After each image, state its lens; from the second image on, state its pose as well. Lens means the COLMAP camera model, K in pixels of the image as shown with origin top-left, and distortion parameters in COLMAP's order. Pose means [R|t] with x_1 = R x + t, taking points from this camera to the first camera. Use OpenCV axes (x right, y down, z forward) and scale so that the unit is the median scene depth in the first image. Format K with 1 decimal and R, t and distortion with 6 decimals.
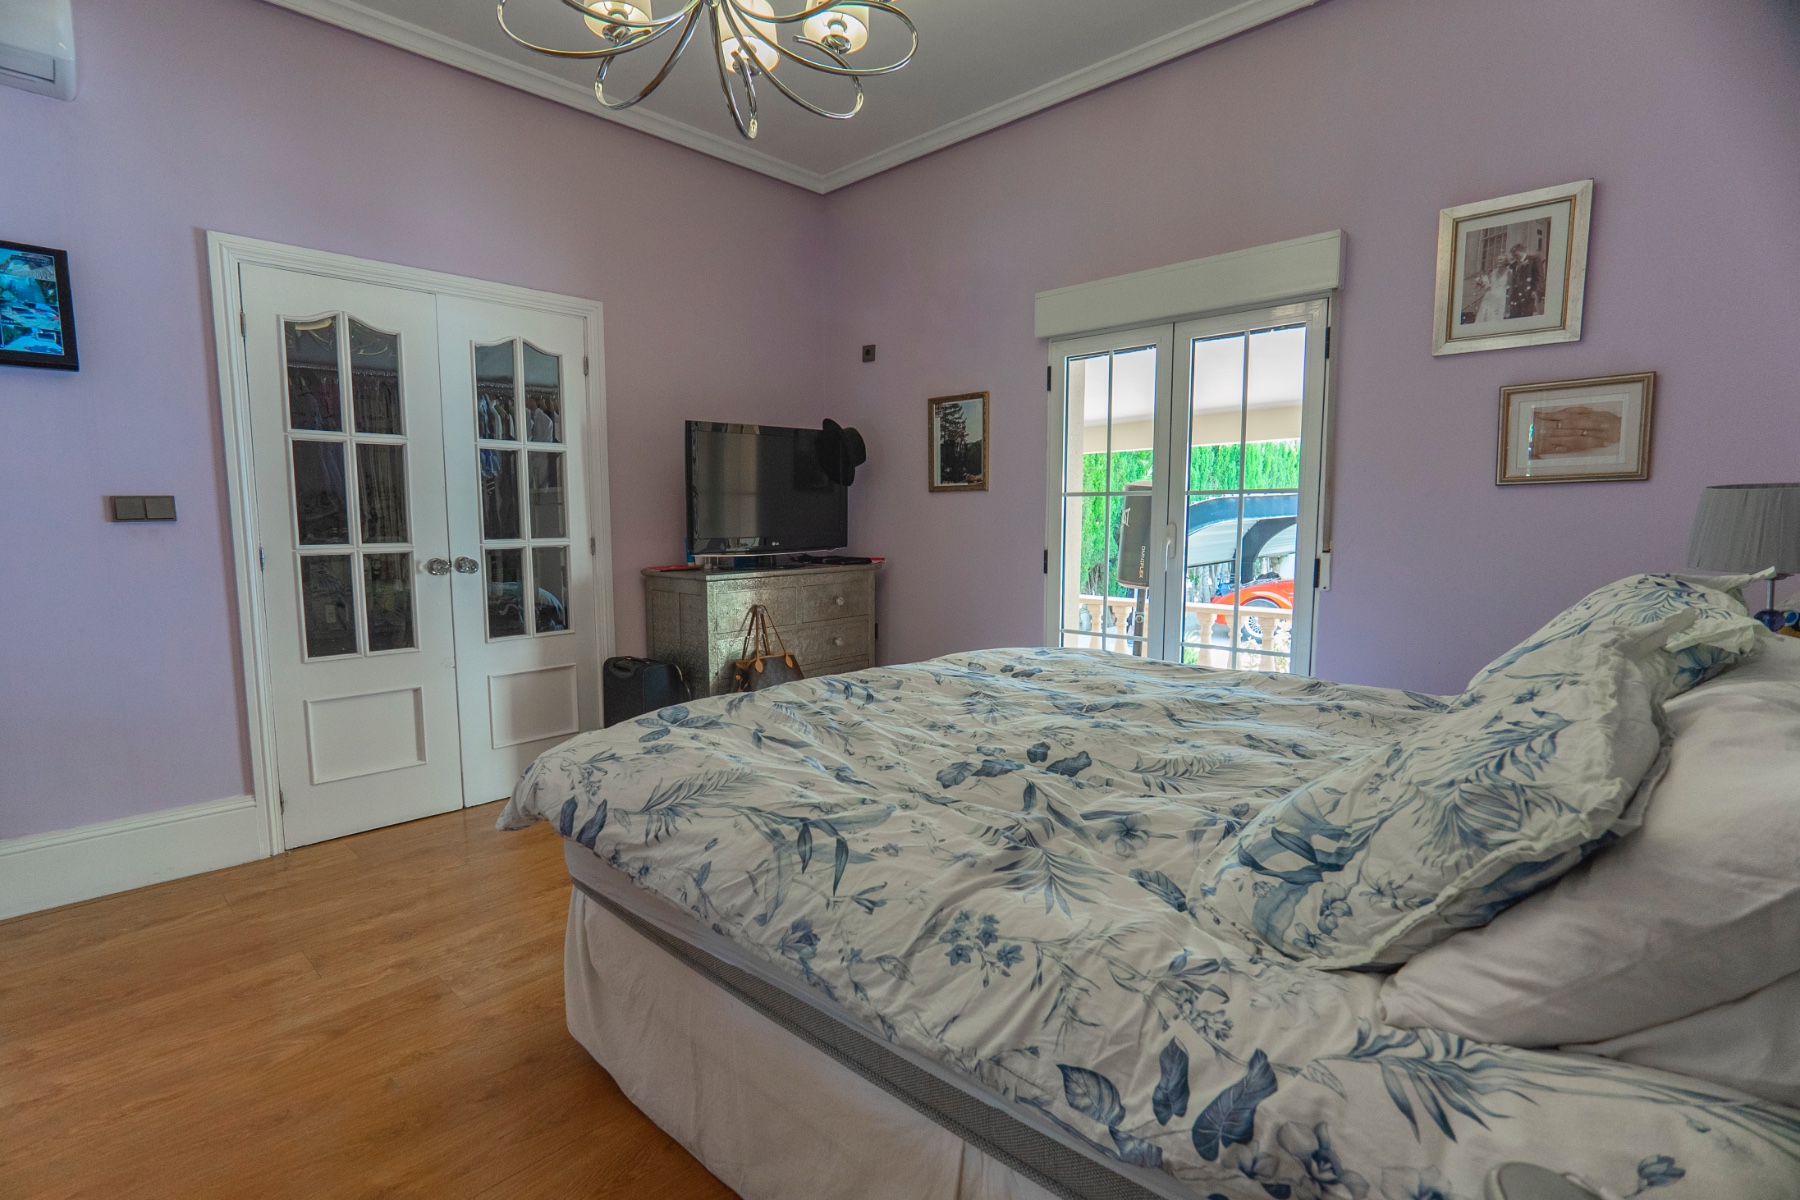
lens RADIAL K [[864.6, 0, 897.7], [0, 864.6, 604.8], [0, 0, 1]] dist [-0.018571, 0.006784]
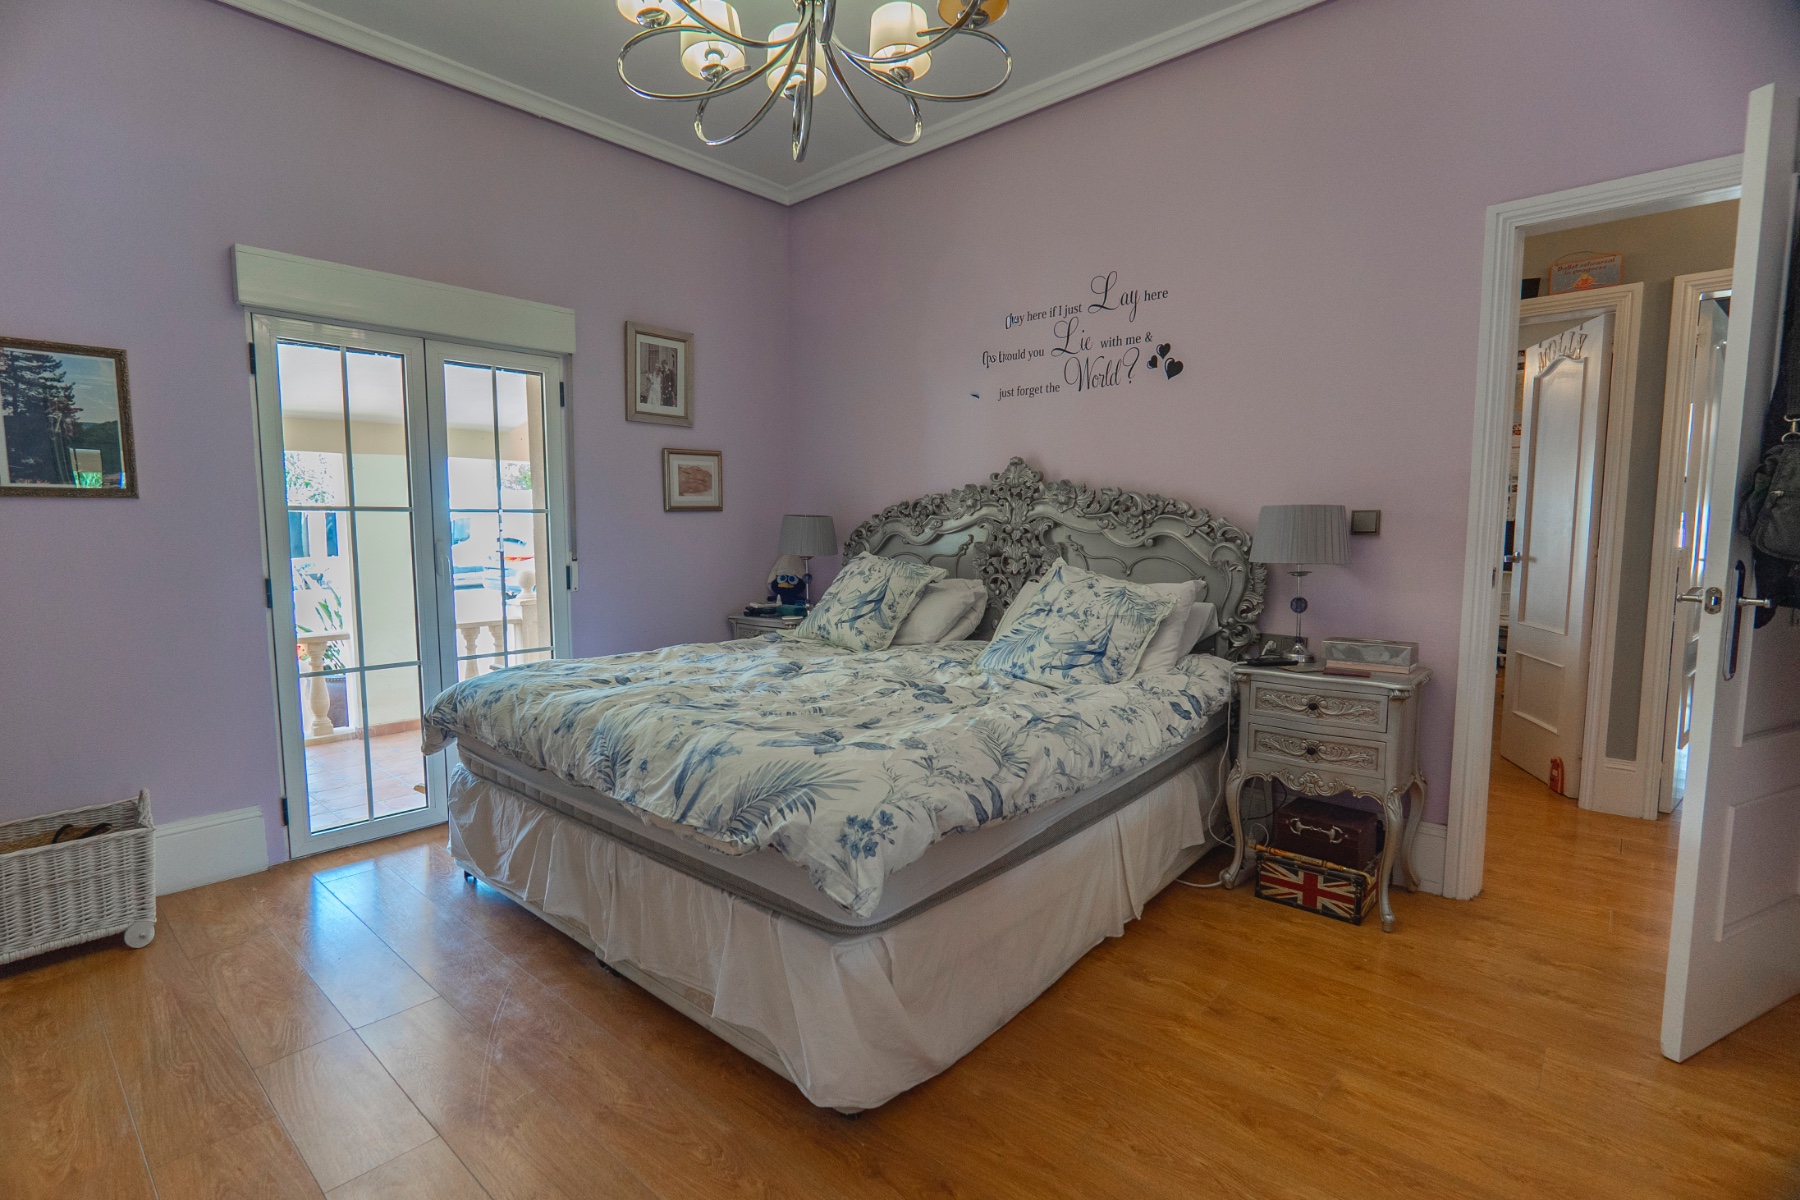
lens RADIAL K [[864.6, 0, 841.5], [0, 864.6, 607.3], [0, 0, 1]] dist [-0.018571, 0.006784]
pose [[-0.013752, -0.088750, 0.995959, -0.904659], [0.109356, 0.989945, 0.089724, -0.074132], [-0.993908, 0.110148, -0.003908, 0.725122]]
